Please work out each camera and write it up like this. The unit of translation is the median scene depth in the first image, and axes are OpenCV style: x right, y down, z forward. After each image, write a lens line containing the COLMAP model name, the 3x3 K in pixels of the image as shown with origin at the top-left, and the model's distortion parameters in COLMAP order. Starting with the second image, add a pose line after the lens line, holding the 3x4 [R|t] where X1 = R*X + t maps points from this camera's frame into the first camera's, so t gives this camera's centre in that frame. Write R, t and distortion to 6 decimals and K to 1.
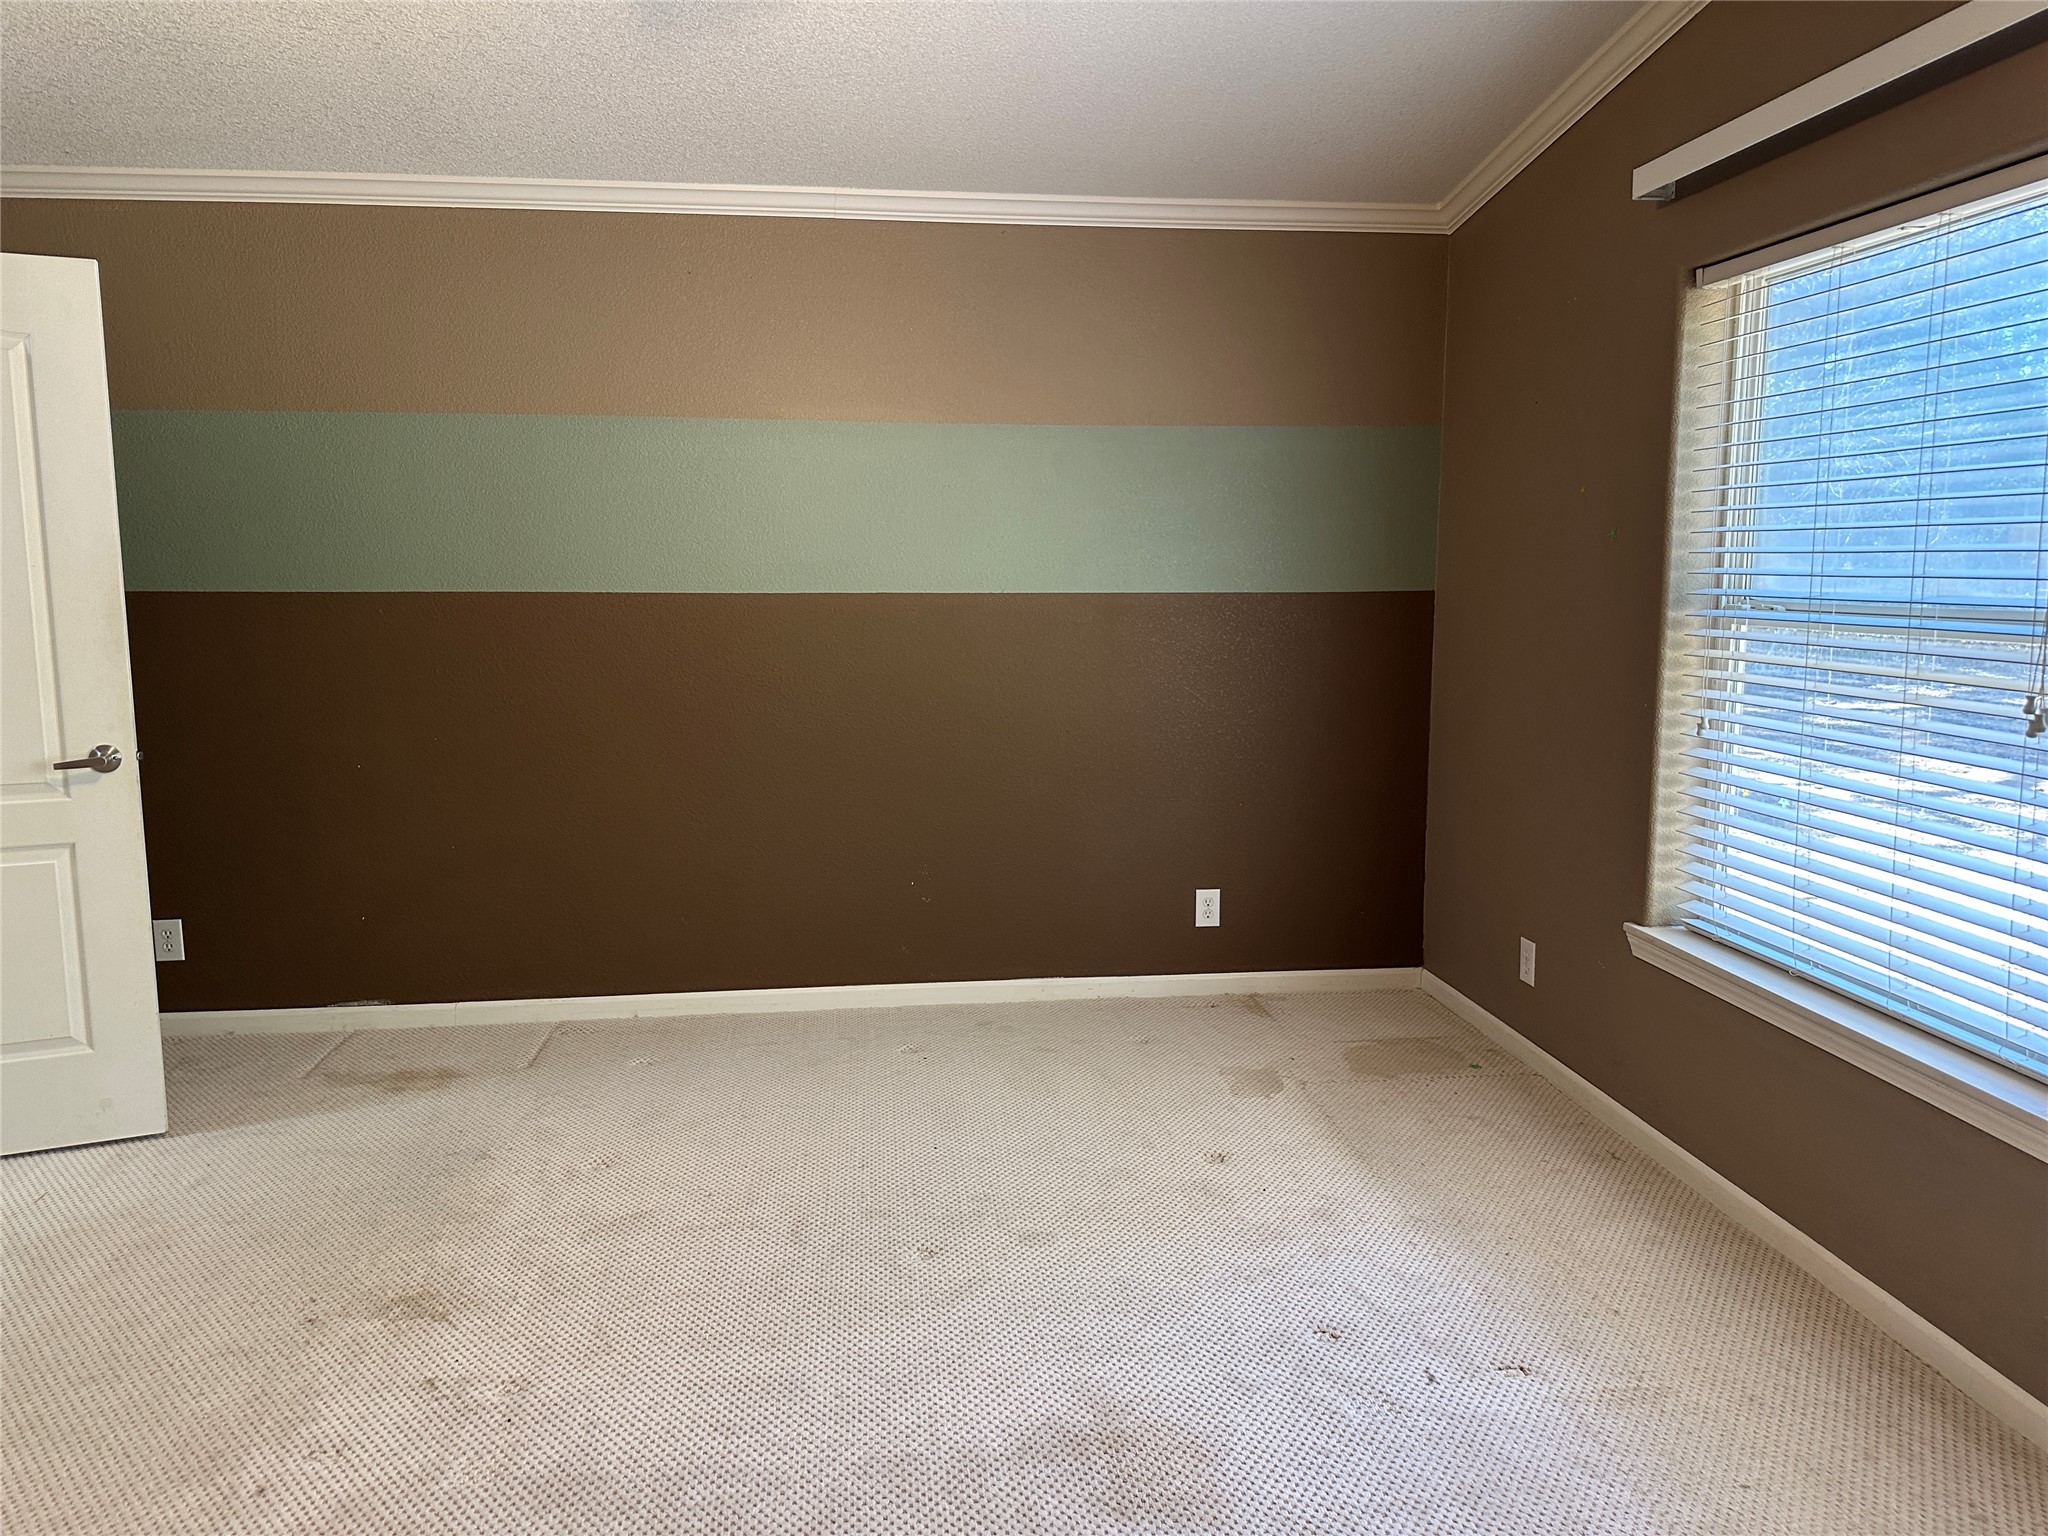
lens RADIAL K [[1437.4, 0, 1036.4], [0, 1437.4, 758.7], [0, 0, 1]] dist [0.147388, -0.295247]
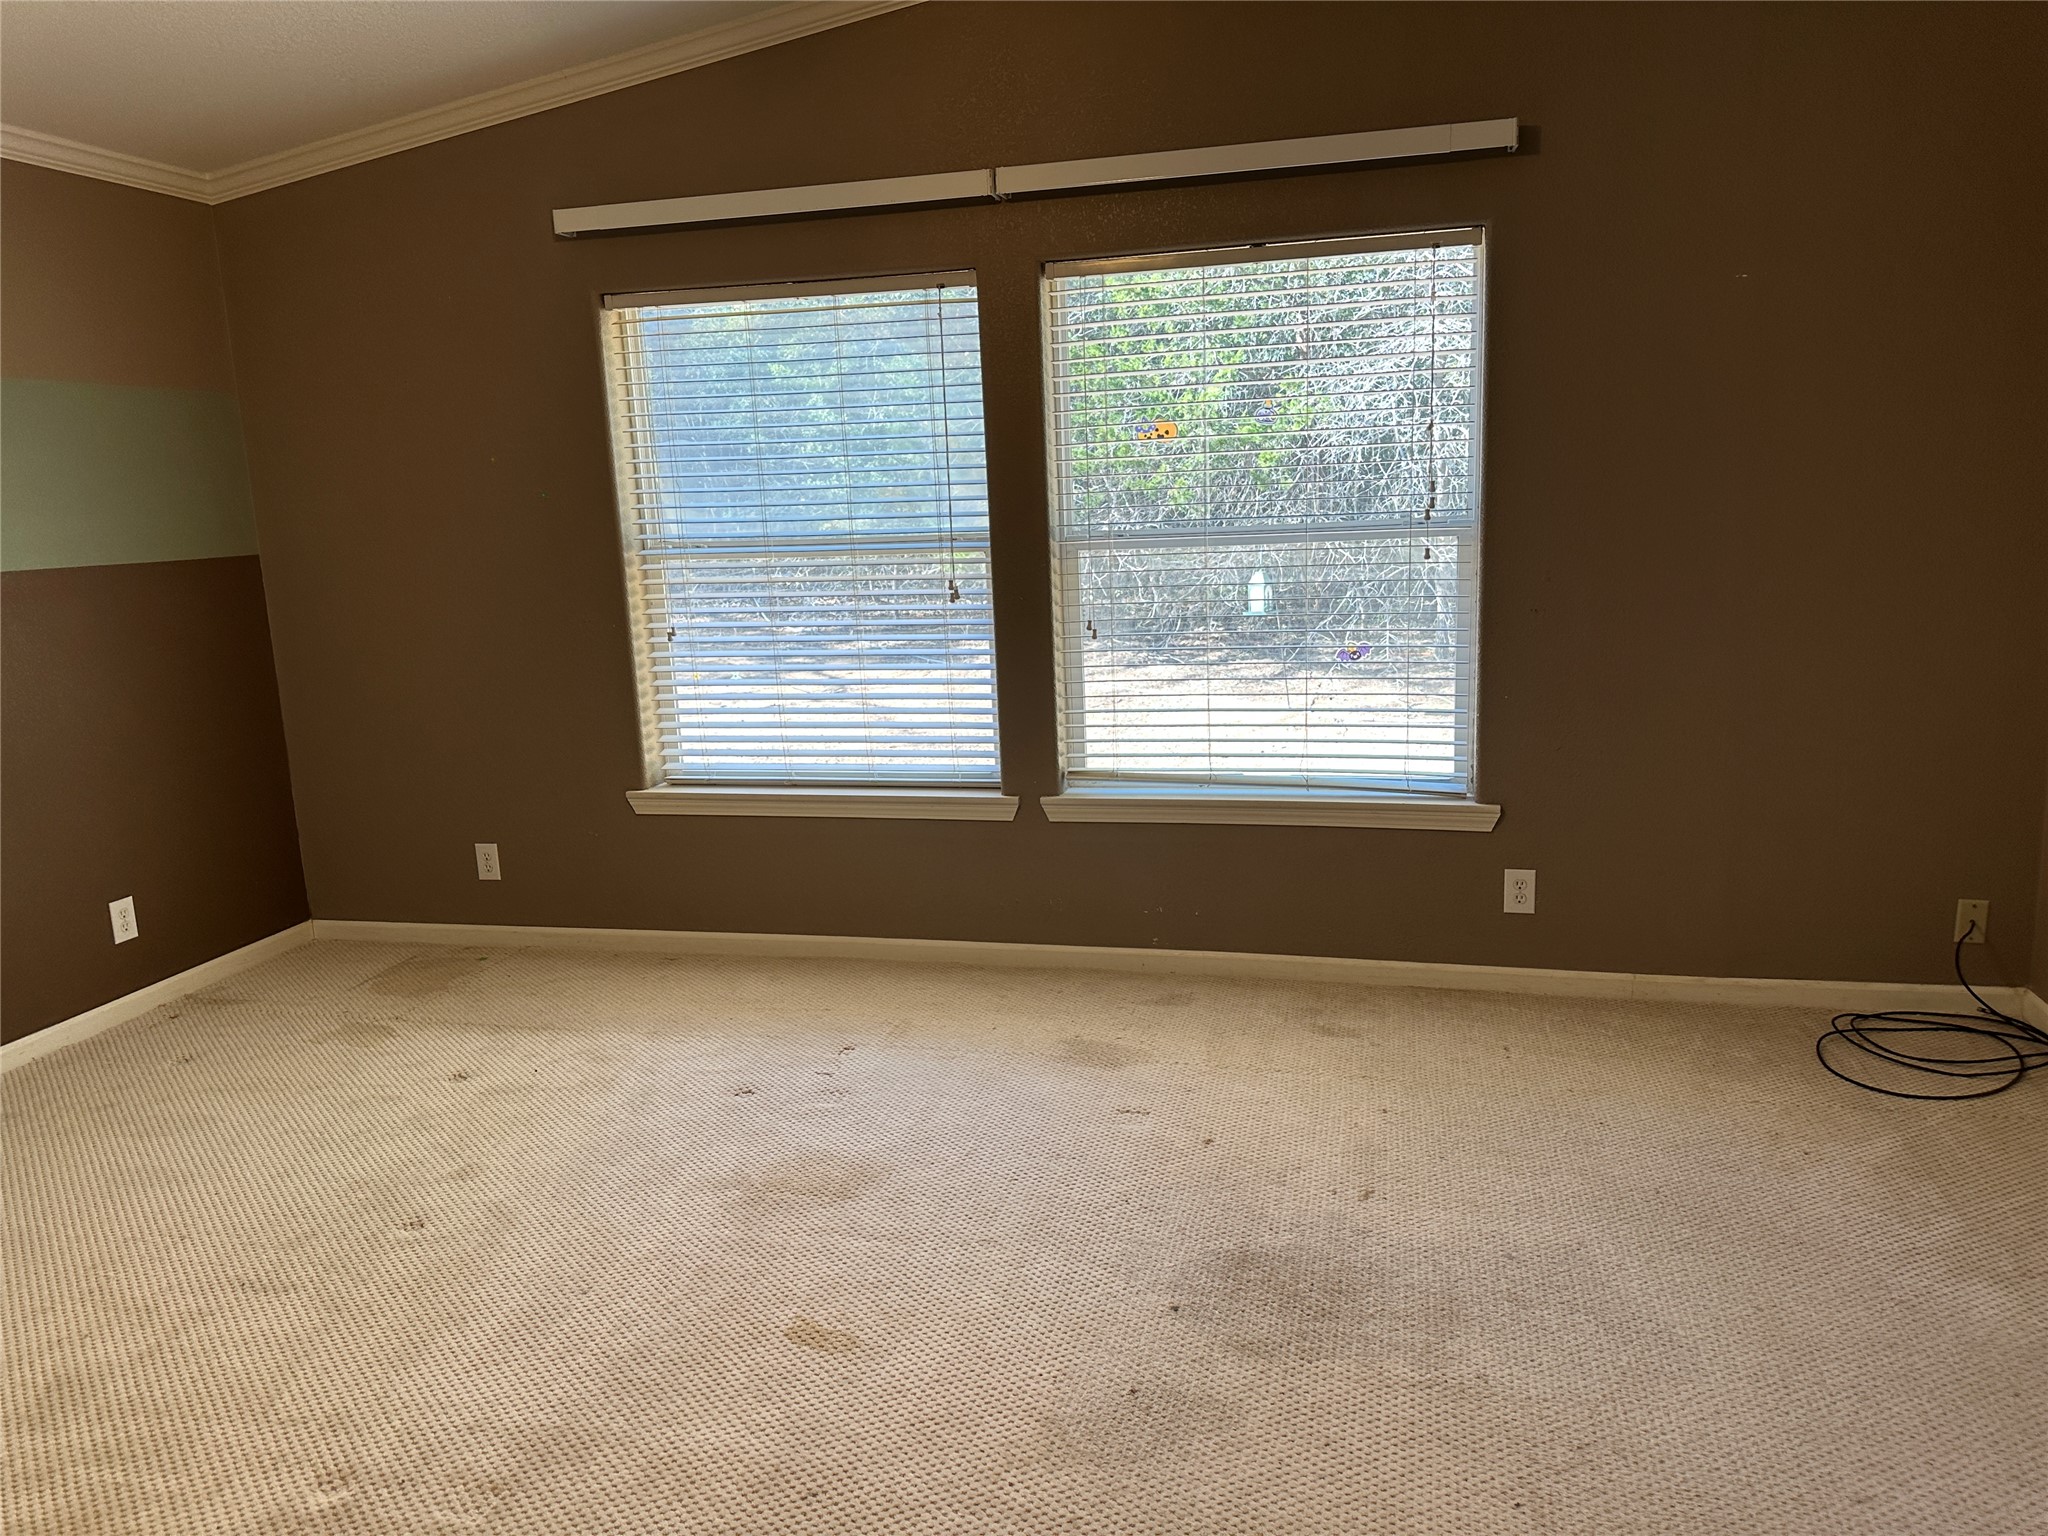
lens RADIAL K [[1425.4, 0, 1040.4], [0, 1425.4, 758.6], [0, 0, 1]] dist [0.116296, -0.159861]
pose [[0.354869, -0.187219, 0.915979, -0.657426], [0.163911, 0.977028, 0.136195, -0.033048], [-0.920435, 0.101807, 0.377404, 0.165071]]
